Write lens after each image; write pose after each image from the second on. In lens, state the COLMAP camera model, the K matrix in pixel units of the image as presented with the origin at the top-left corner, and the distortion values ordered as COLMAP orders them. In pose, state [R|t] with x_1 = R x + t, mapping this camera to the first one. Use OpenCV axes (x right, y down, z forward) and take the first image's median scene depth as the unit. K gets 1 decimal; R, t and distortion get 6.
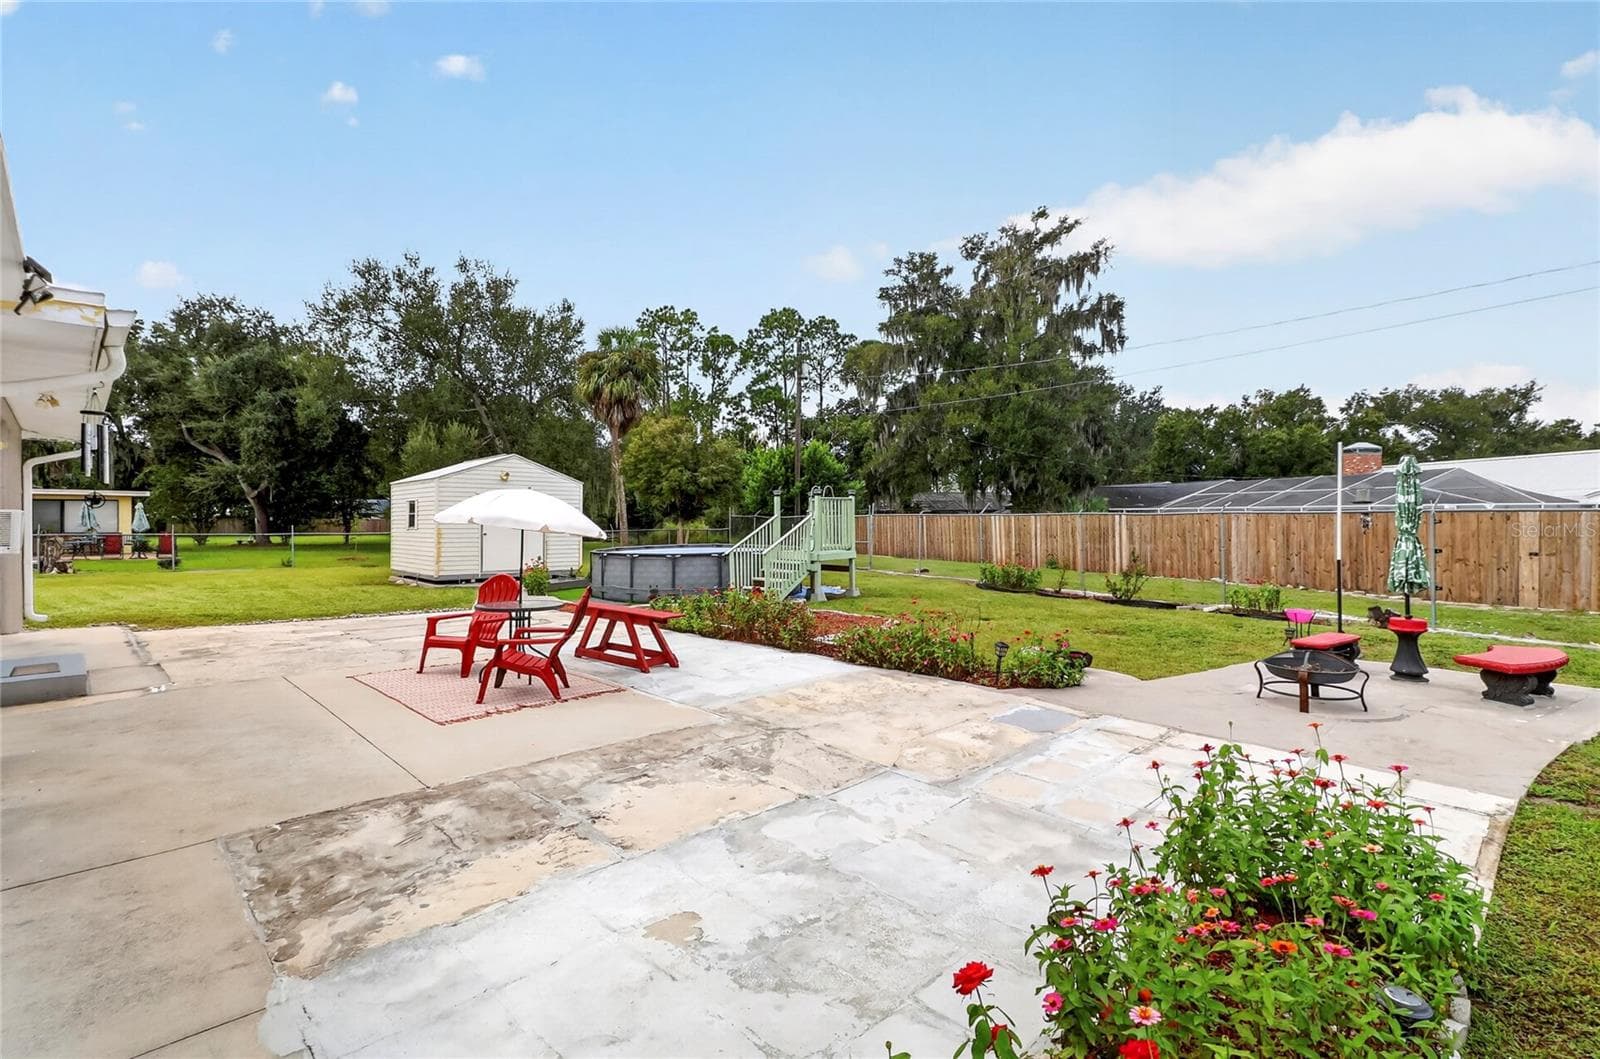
lens RADIAL K [[718.0, 0, 810.8], [0, 718.0, 516.2], [0, 0, 1]] dist [0.002978, -0.001102]
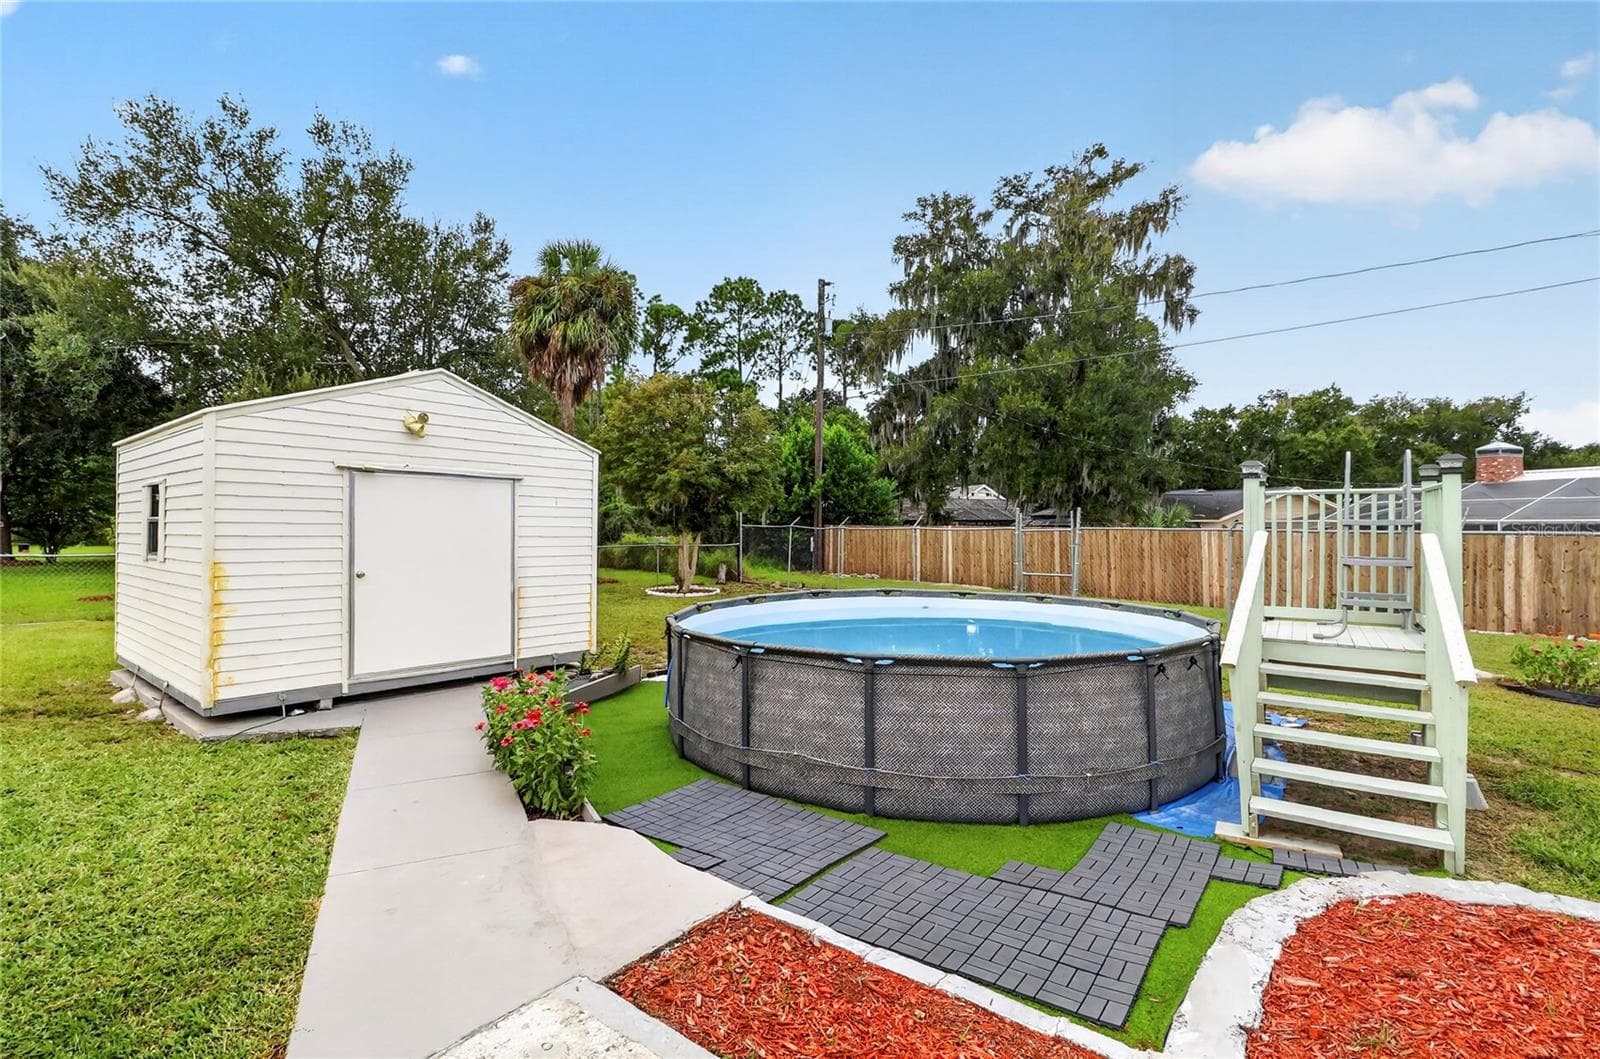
lens RADIAL K [[718.0, 0, 799.6], [0, 718.0, 536.9], [0, 0, 1]] dist [0.002978, -0.001102]
pose [[0.992416, 0.006191, 0.122772, -0.107523], [-0.008254, 0.999833, 0.016304, -0.001069], [-0.122651, -0.017194, 0.992301, 0.237341]]
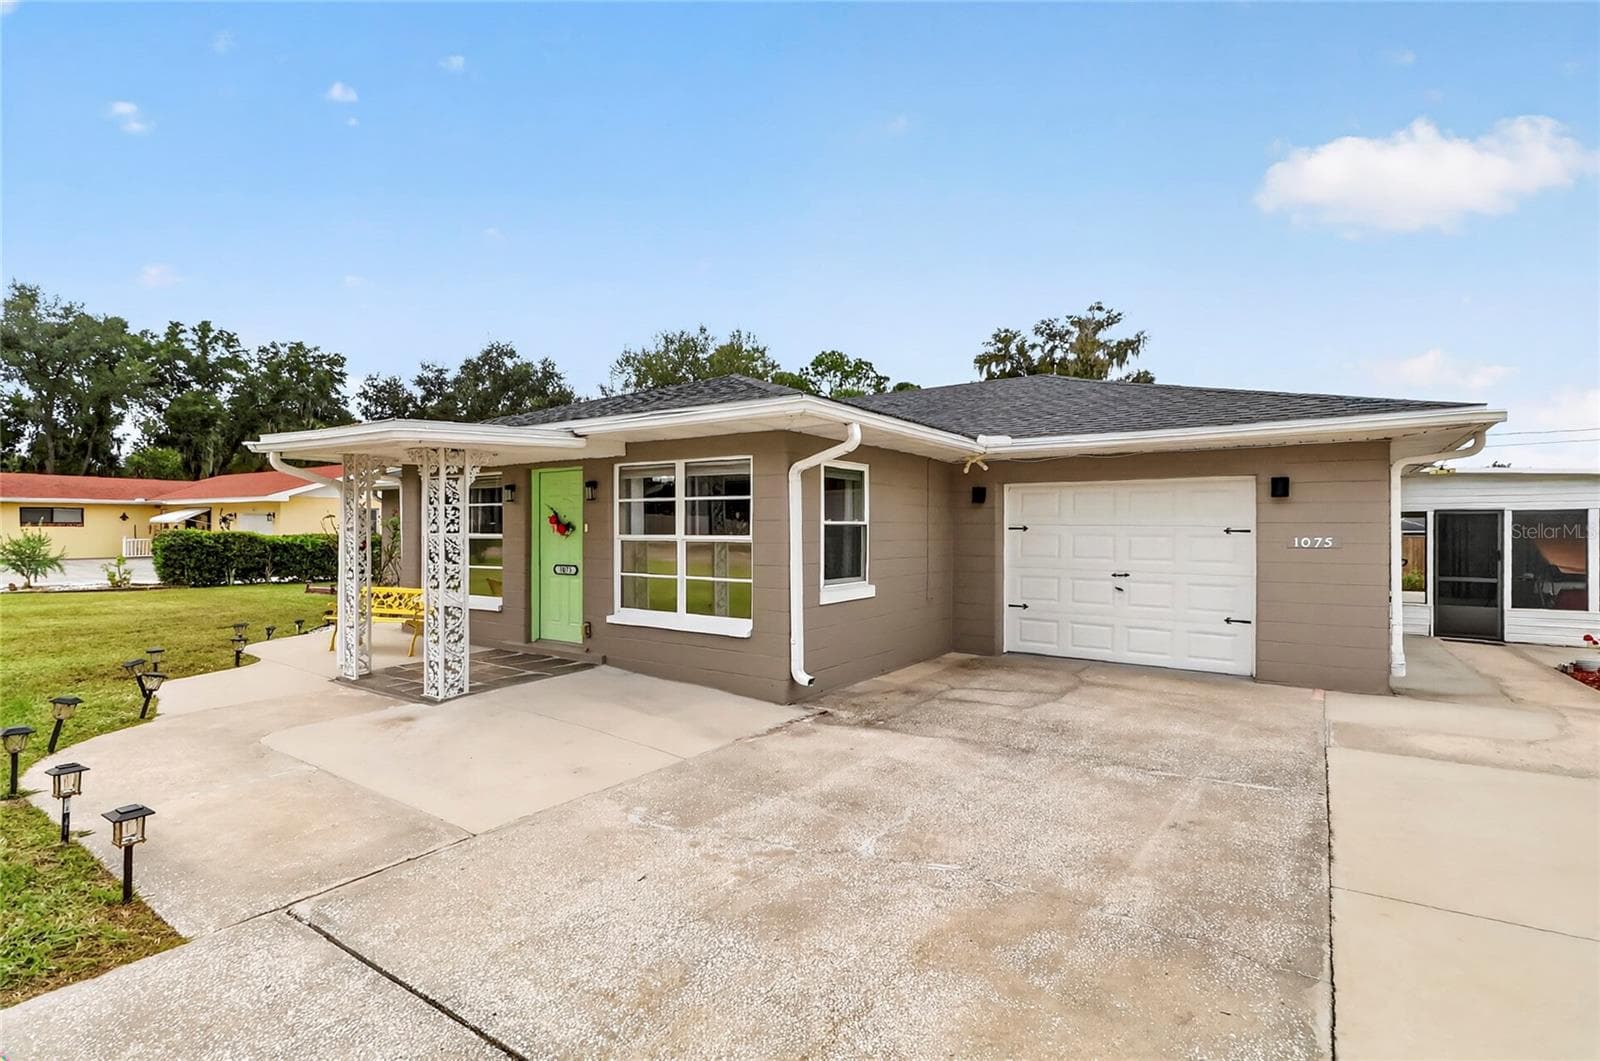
lens RADIAL K [[757.0, 0, 805.4], [0, 757.0, 530.5], [0, 0, 1]] dist [0.002065, -0.000144]
pose [[0.981024, 0.008787, 0.193689, -0.480495], [-0.008490, 0.999961, -0.002363, -0.000474], [-0.193703, 0.000673, 0.981060, -0.269927]]
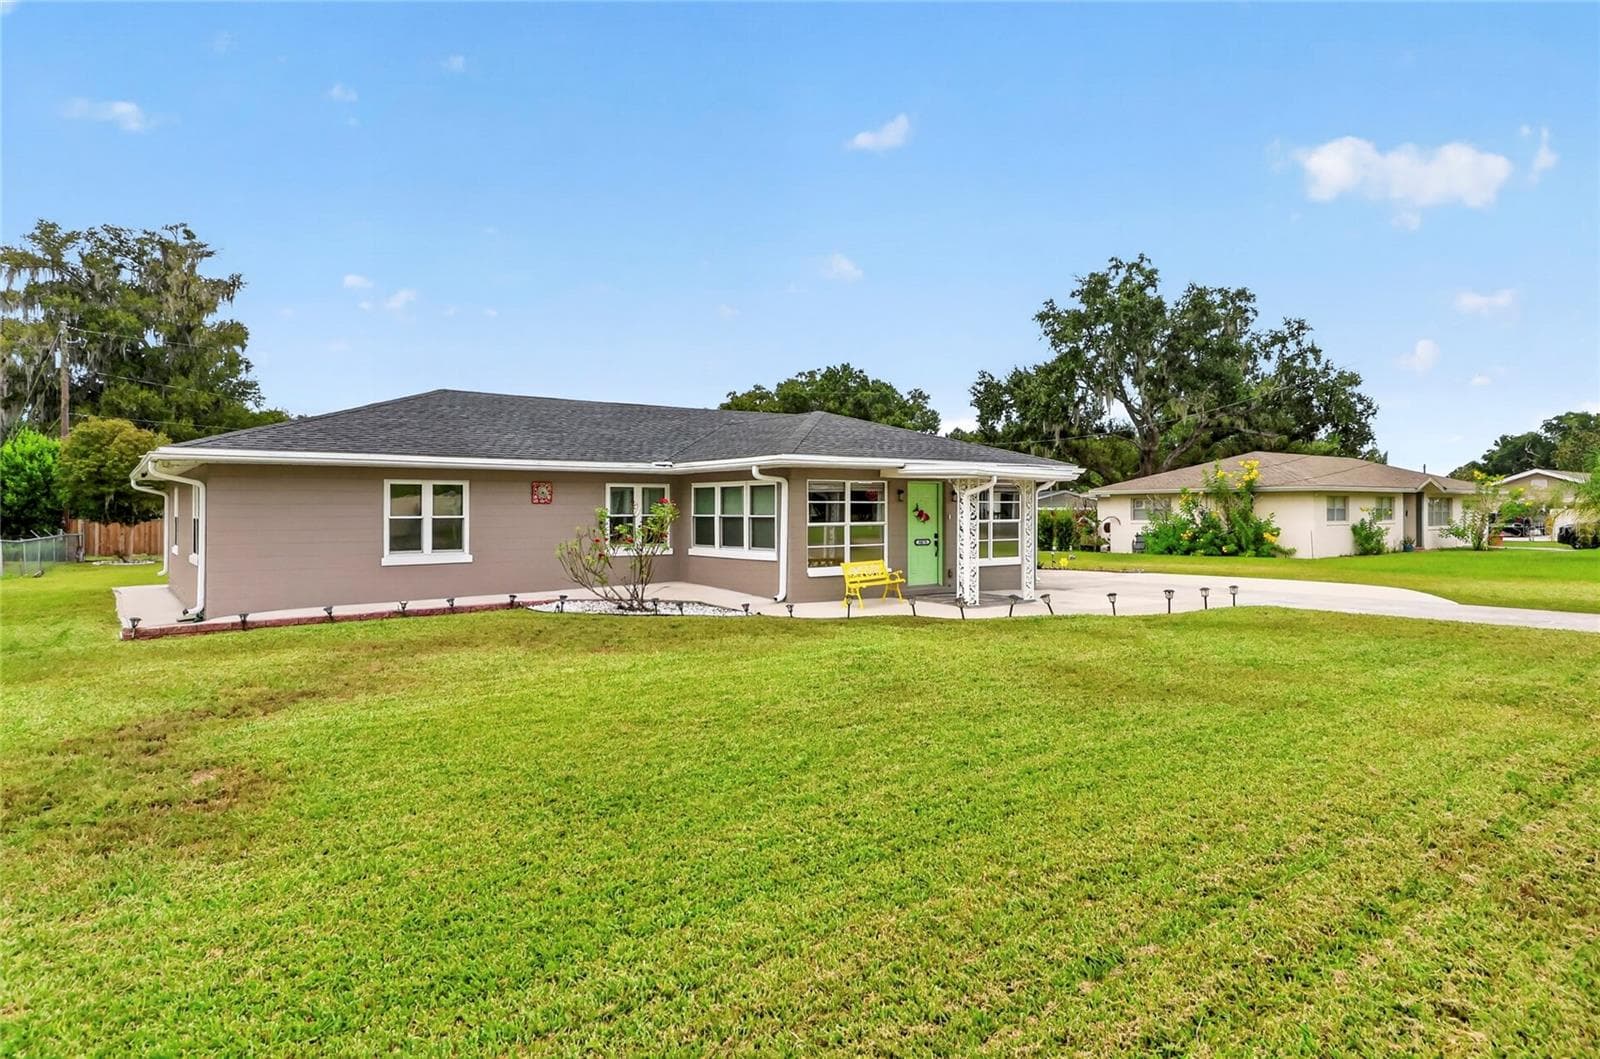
lens RADIAL K [[902.7, 0, 813.8], [0, 902.7, 539.8], [0, 0, 1]] dist [-0.002700, 0.001091]
pose [[0.107565, -0.030661, 0.993725, -0.909325], [0.005801, 0.999527, 0.030213, -0.003512], [-0.994181, 0.002515, 0.107692, -0.057040]]
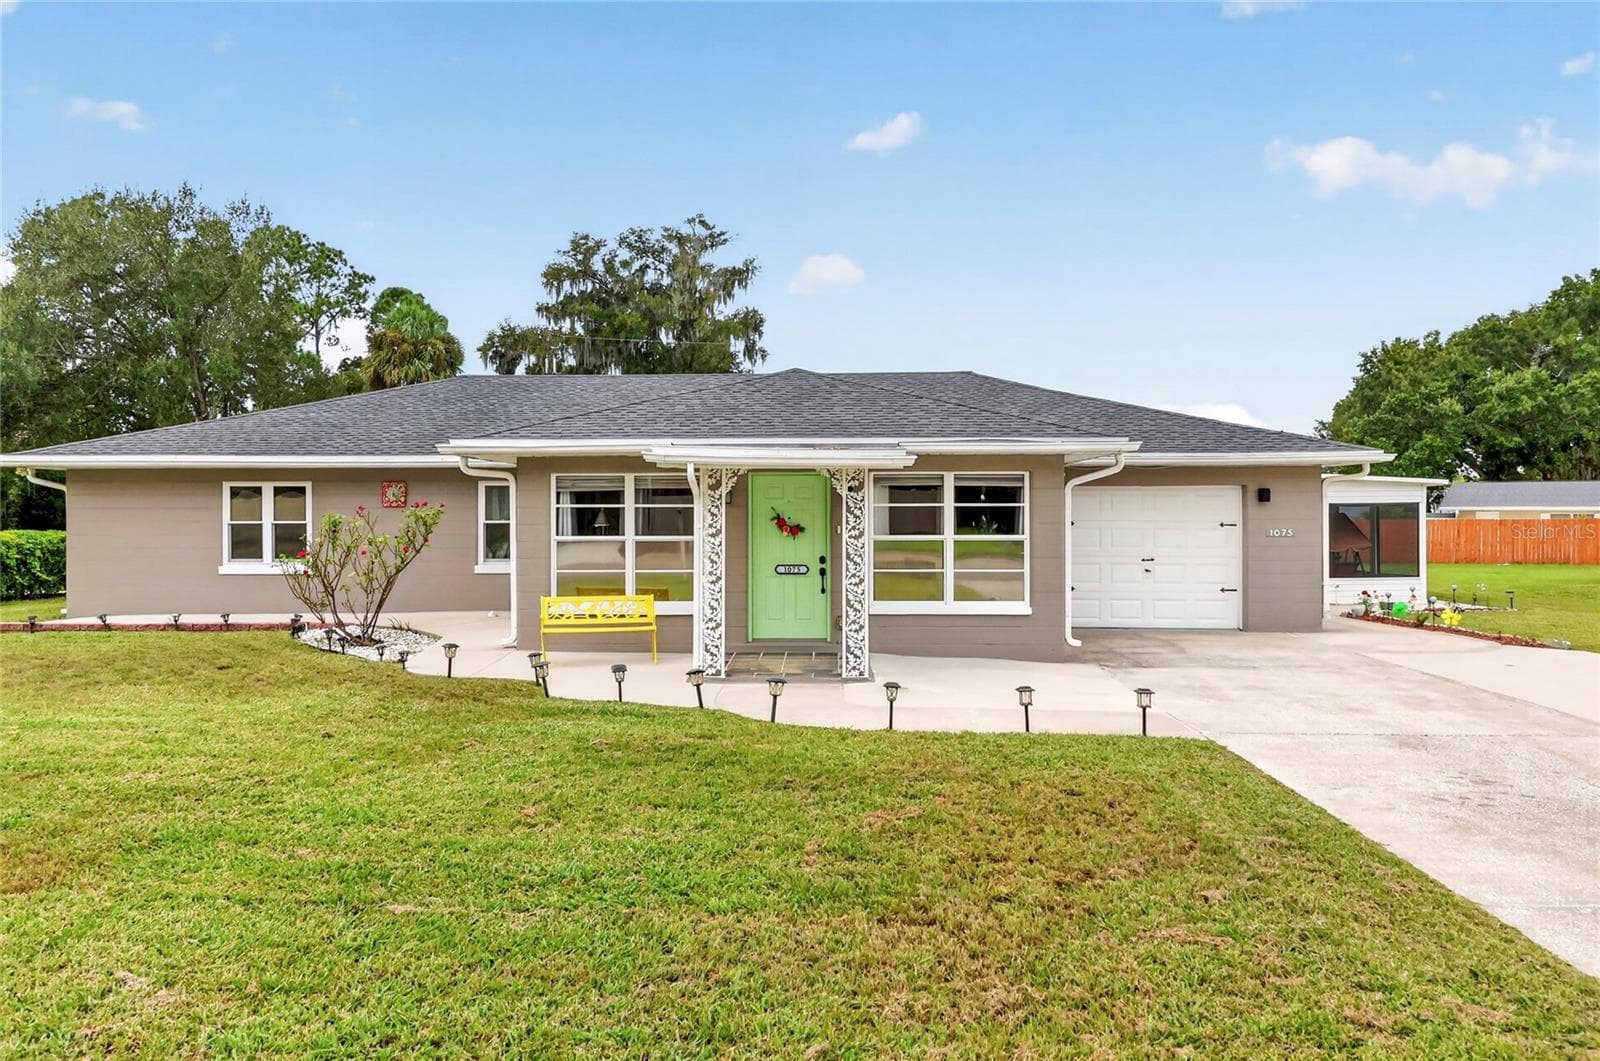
lens RADIAL K [[1177.4, 0, 803.1], [0, 1177.4, 515.6], [0, 0, 1]] dist [-0.009311, 0.006775]
pose [[0.722057, 0.000986, 0.691833, -0.724935], [-0.000273, 0.999999, -0.001140, -0.004451], [-0.691834, 0.000634, 0.722056, -0.297332]]
